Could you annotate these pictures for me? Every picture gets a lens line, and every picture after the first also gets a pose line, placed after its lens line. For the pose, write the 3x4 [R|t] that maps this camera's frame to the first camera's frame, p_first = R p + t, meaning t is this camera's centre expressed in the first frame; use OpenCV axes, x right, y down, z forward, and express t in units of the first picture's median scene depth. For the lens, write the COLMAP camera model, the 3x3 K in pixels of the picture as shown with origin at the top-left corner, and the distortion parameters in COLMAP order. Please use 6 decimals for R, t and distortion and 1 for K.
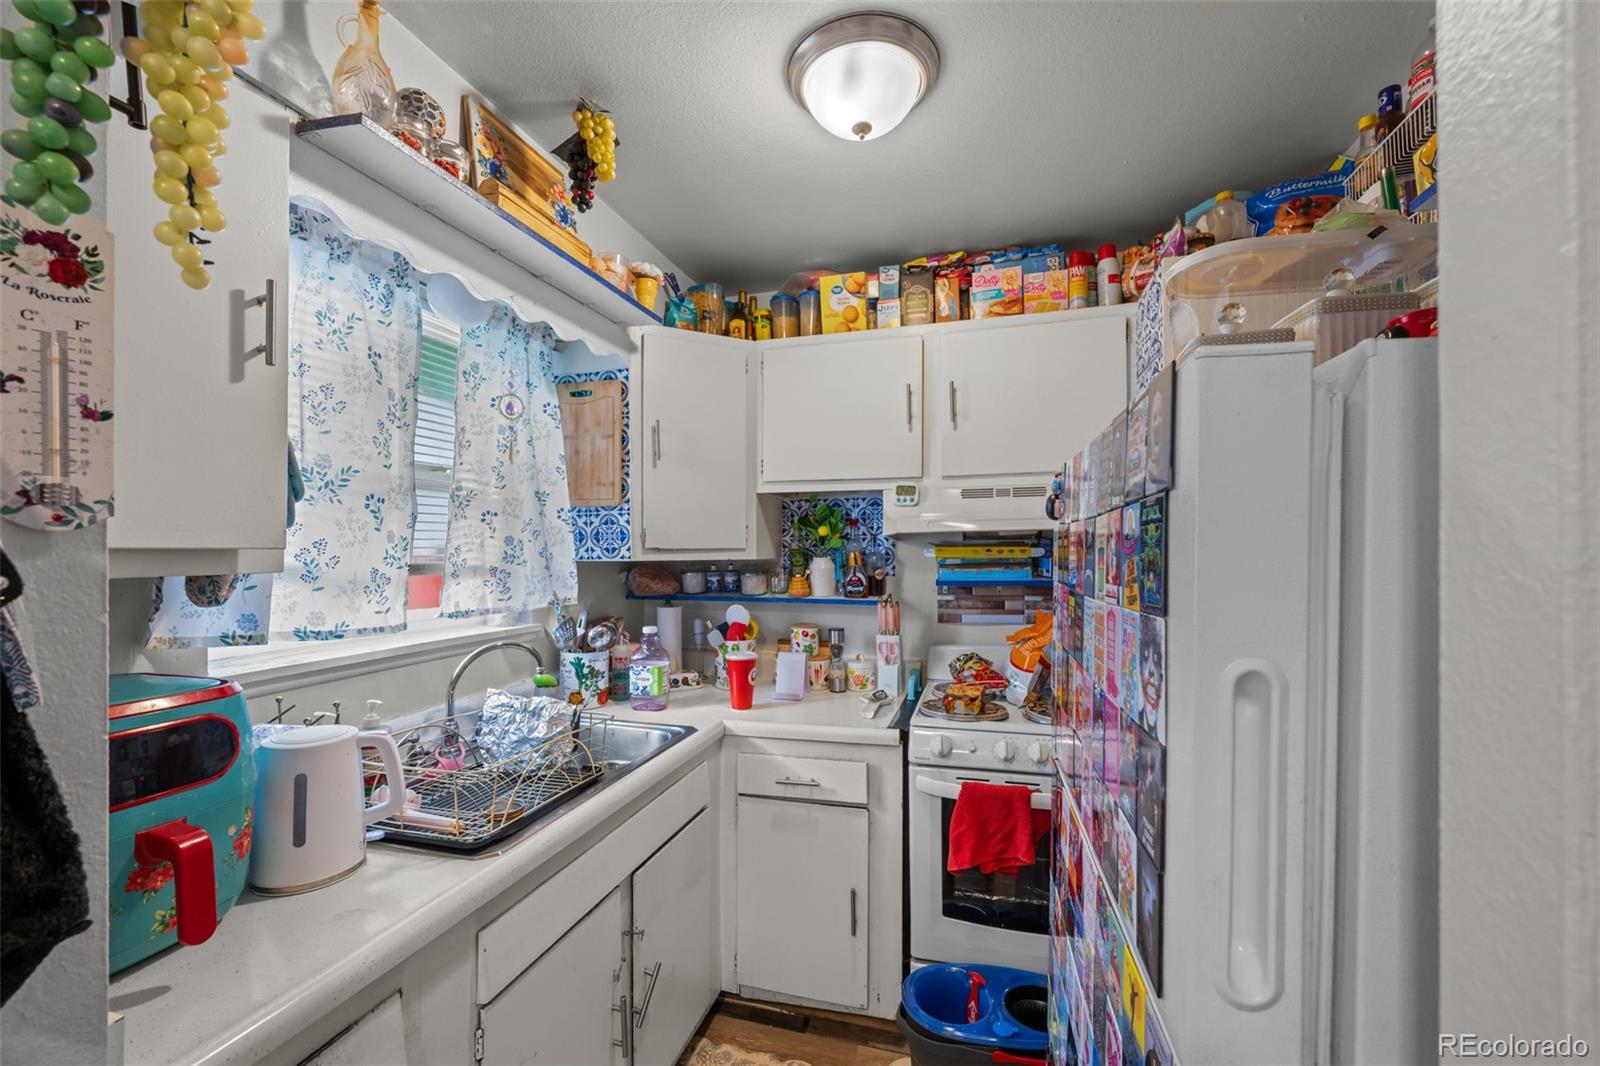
lens RADIAL K [[651.9, 0, 800.0], [0, 651.9, 544.8], [0, 0, 1]] dist [-0.000312, 0.000093]
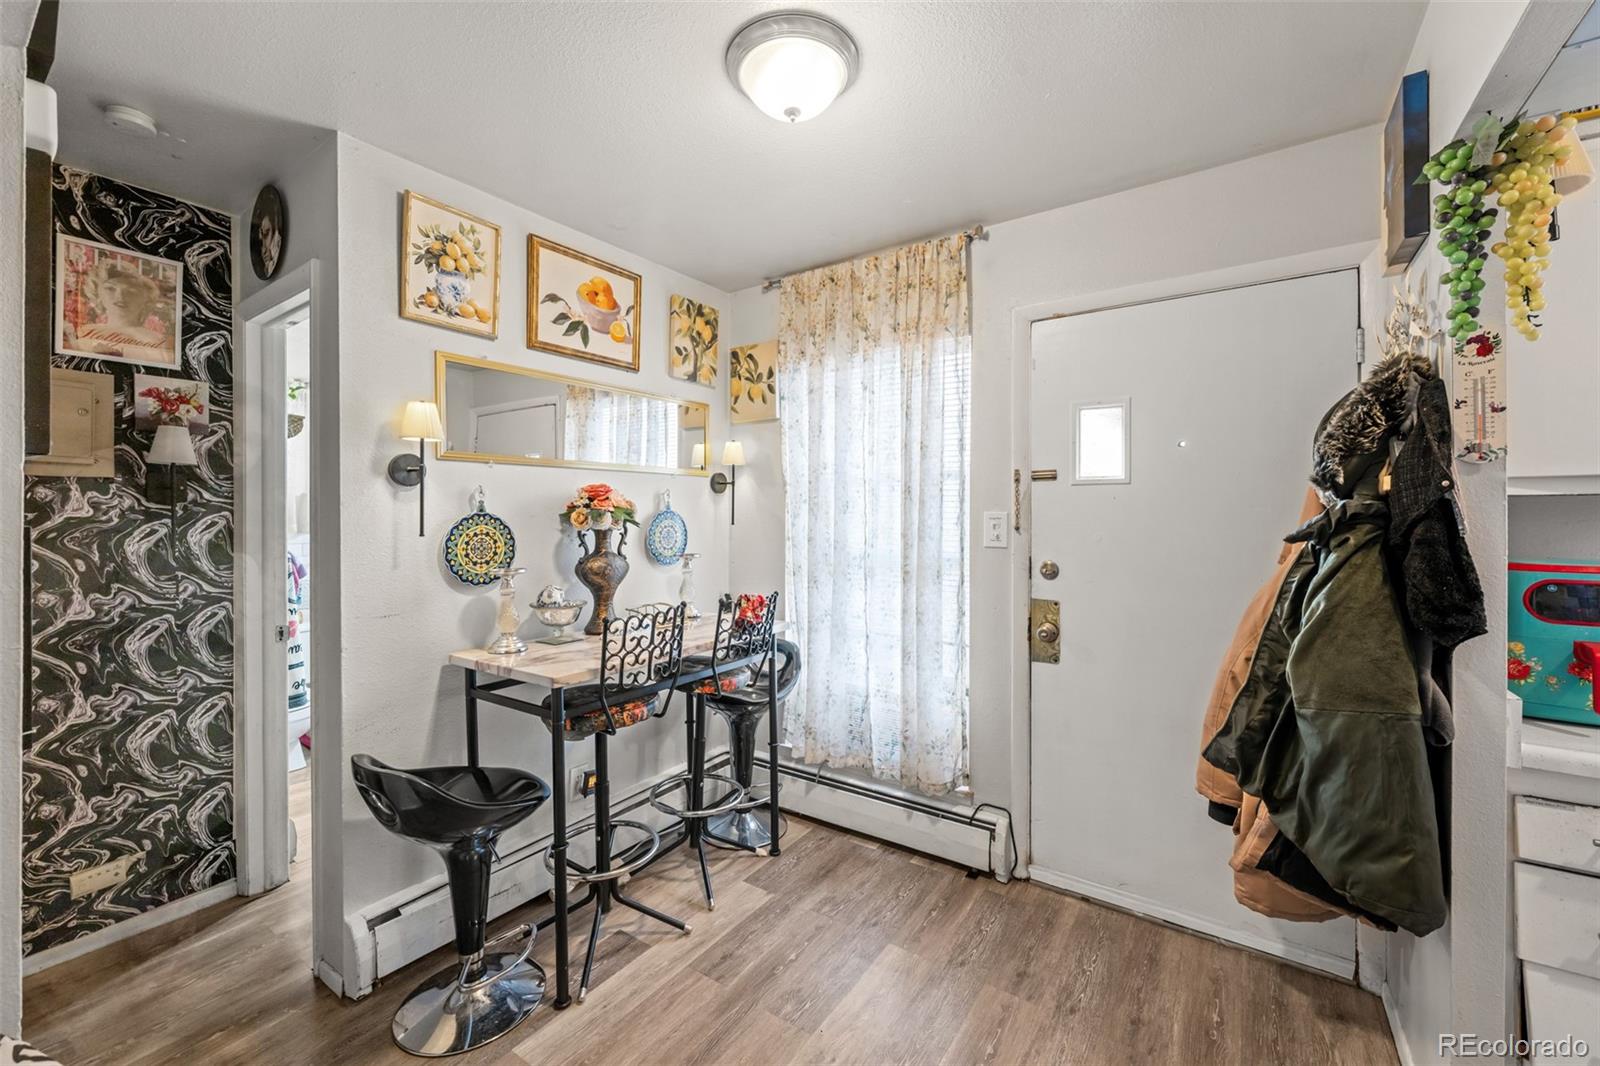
lens RADIAL K [[651.9, 0, 798.0], [0, 651.9, 519.3], [0, 0, 1]] dist [-0.000312, 0.000093]
pose [[-0.310924, 0.005498, -0.950419, 1.849488], [0.007639, 0.999965, 0.003286, 0.154675], [0.950404, -0.006239, -0.310955, -0.600191]]
